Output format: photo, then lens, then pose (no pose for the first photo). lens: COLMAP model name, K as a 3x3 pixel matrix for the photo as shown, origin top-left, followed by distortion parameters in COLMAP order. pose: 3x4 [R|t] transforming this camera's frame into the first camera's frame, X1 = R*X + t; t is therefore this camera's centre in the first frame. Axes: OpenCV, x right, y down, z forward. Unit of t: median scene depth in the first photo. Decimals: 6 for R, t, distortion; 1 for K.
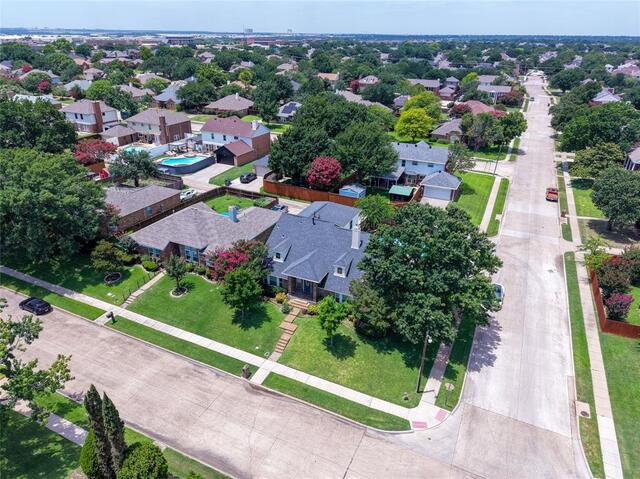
lens RADIAL K [[425.2, 0, 320.0], [0, 425.2, 239.5], [0, 0, 1]] dist [0.043243, -0.048860]
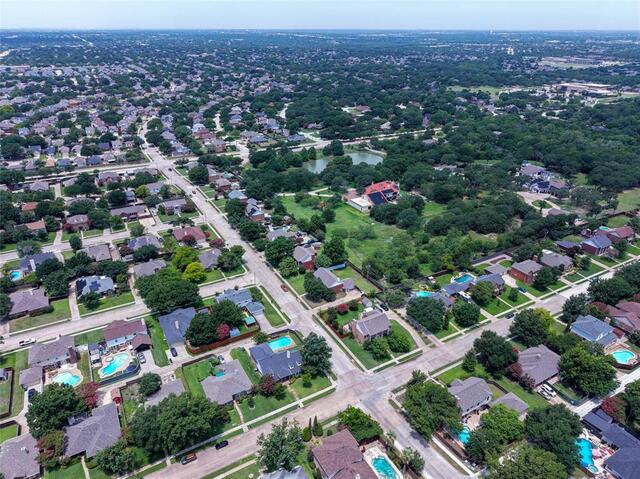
lens RADIAL K [[425.2, 0, 320.0], [0, 425.2, 239.5], [0, 0, 1]] dist [0.043243, -0.048860]
pose [[0.577472, -0.376631, 0.724344, -1.144174], [0.360465, 0.913691, 0.187709, -0.845185], [-0.732524, 0.152704, 0.663393, -0.927370]]
